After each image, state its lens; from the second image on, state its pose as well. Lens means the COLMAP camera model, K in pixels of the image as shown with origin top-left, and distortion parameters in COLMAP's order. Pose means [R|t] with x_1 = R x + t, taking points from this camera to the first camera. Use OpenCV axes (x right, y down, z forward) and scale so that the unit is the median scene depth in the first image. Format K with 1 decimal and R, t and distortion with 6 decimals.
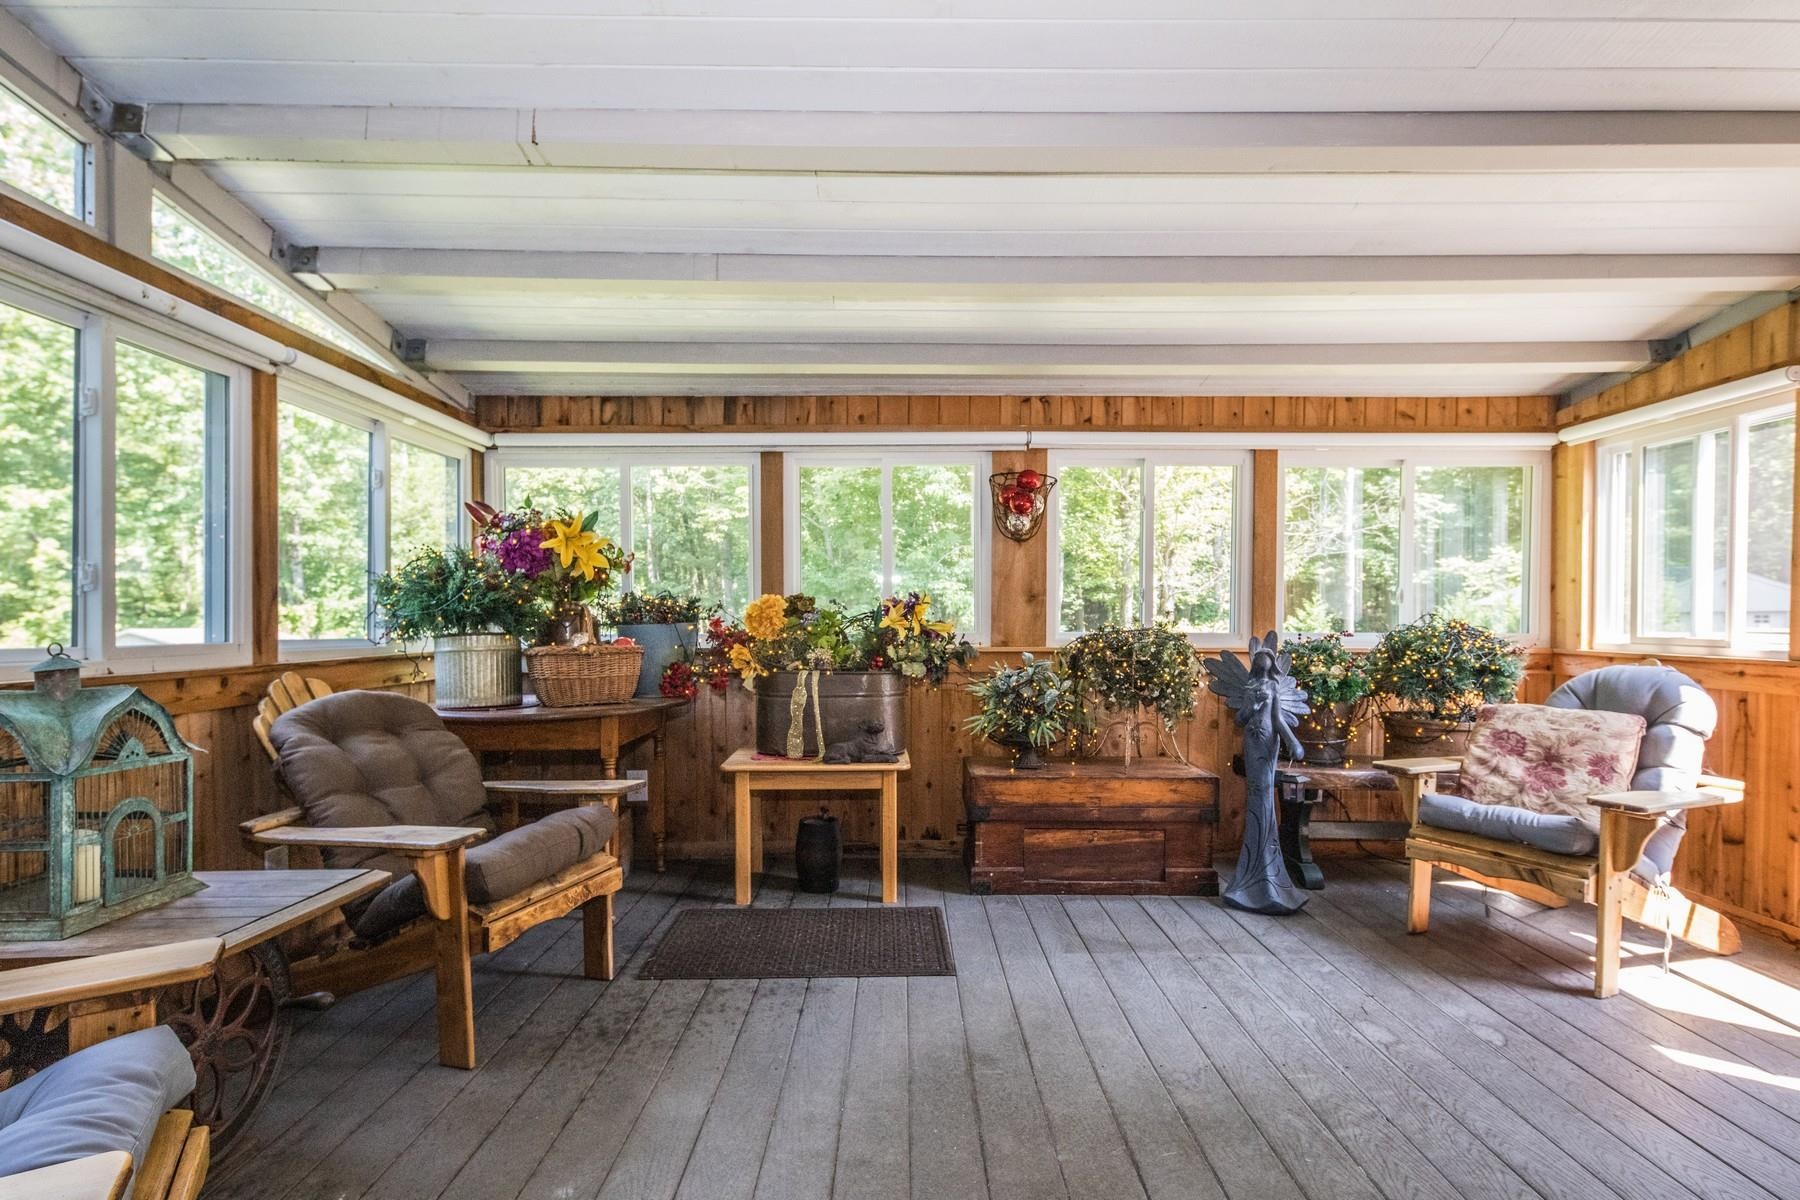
lens RADIAL K [[893.7, 0, 900.2], [0, 893.7, 632.5], [0, 0, 1]] dist [0.003715, 0.000032]
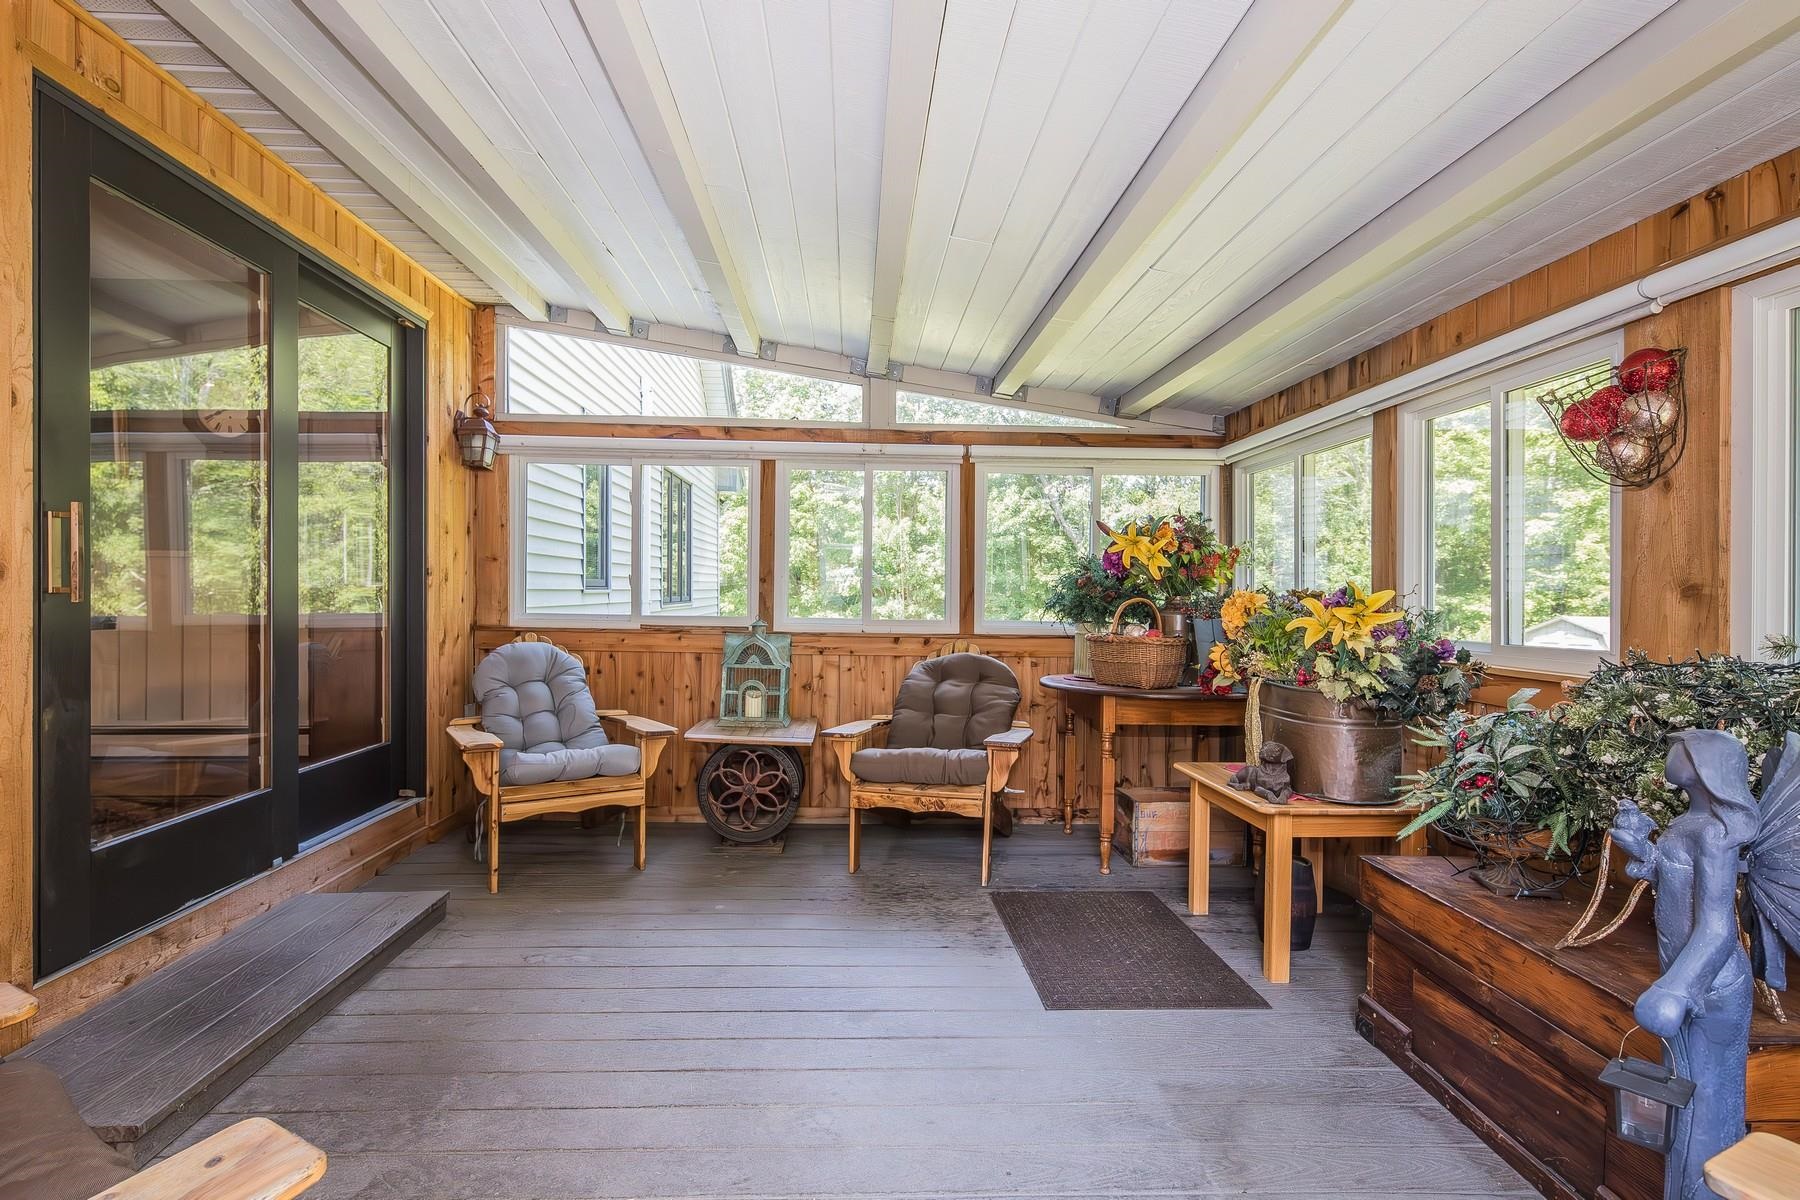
lens RADIAL K [[893.7, 0, 902.5], [0, 893.7, 595.5], [0, 0, 1]] dist [0.003715, 0.000032]
pose [[0.032026, -0.000570, -0.999487, 0.682328], [-0.031776, 0.999494, -0.001588, -0.020965], [0.998982, 0.031811, 0.031991, 0.575833]]
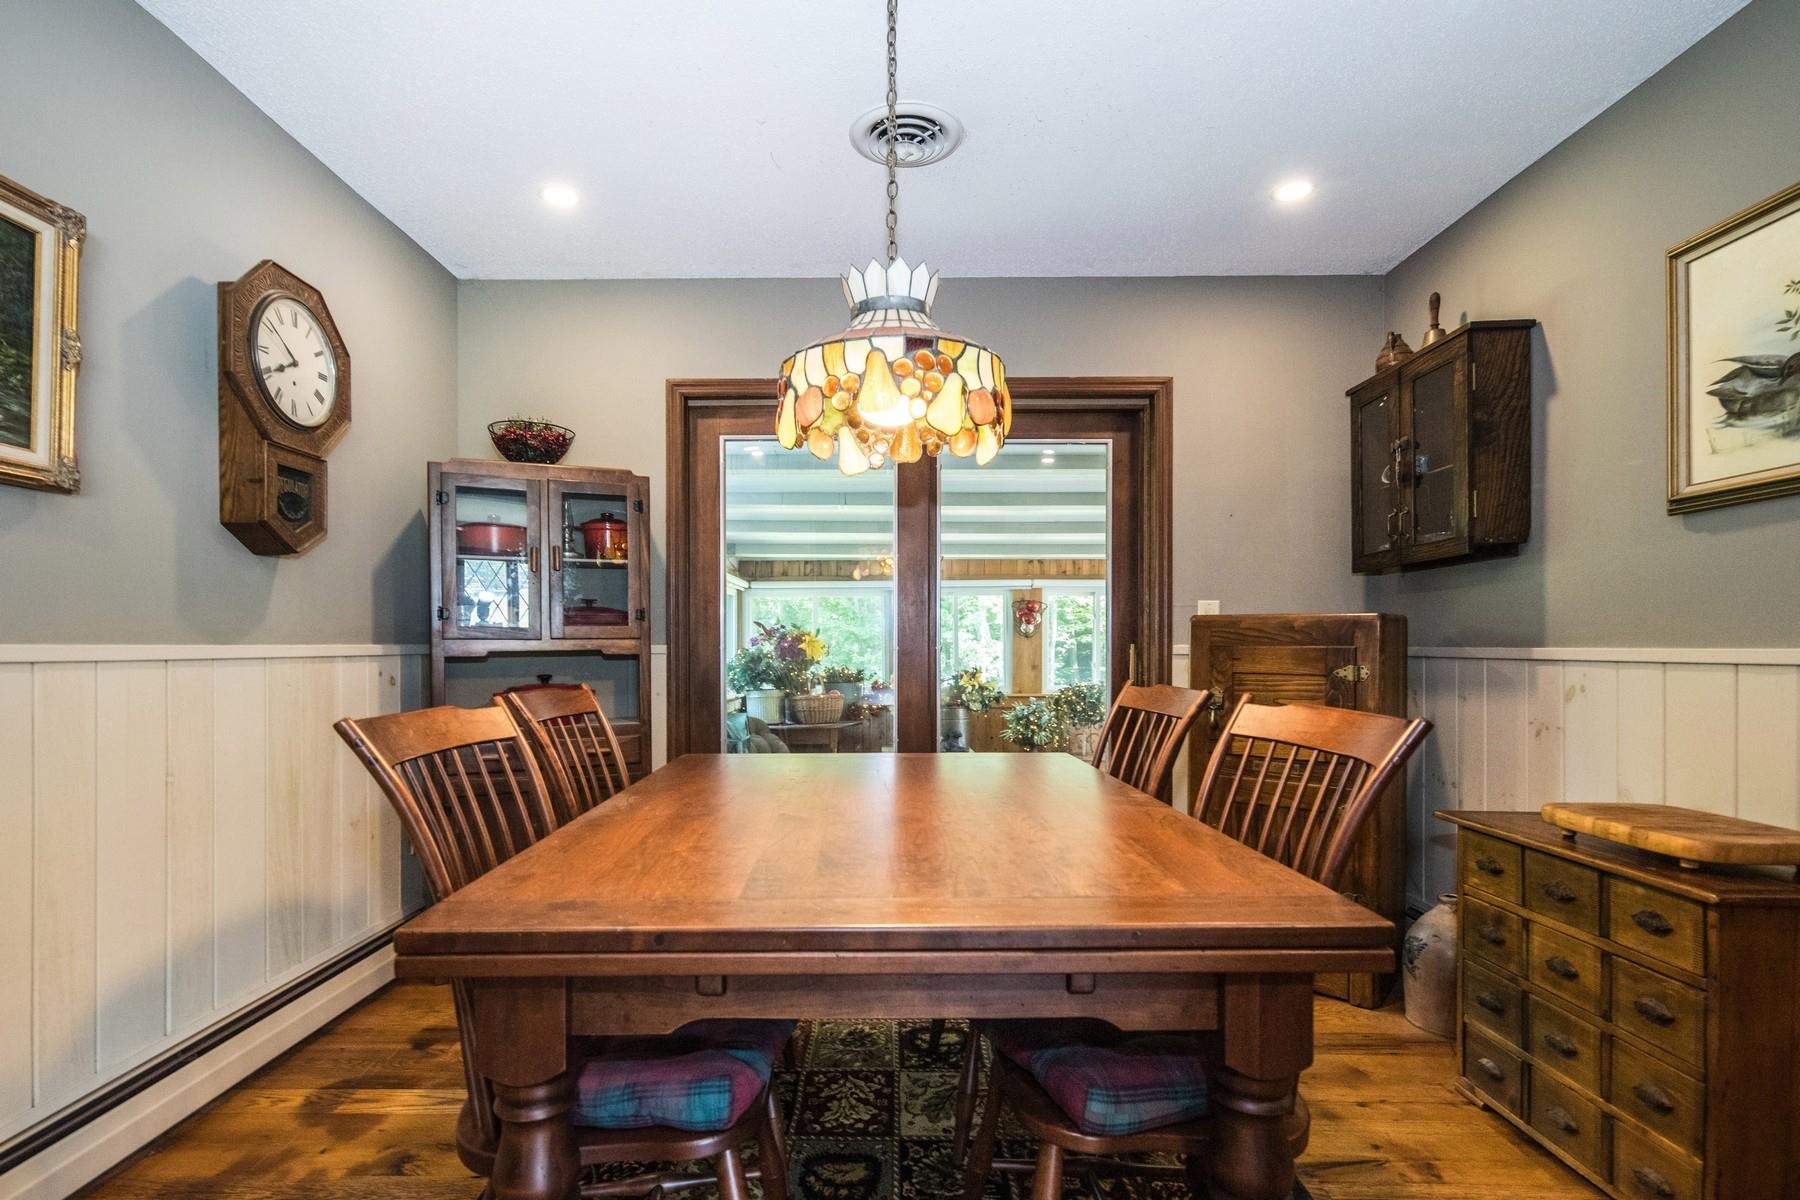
lens RADIAL K [[893.7, 0, 875.6], [0, 893.7, 647.3], [0, 0, 1]] dist [0.003715, 0.000032]
pose [[0.999815, -0.001417, -0.019206, -0.160641], [0.001003, 0.999768, -0.021504, -0.044538], [0.019232, 0.021480, 0.999584, -0.947410]]
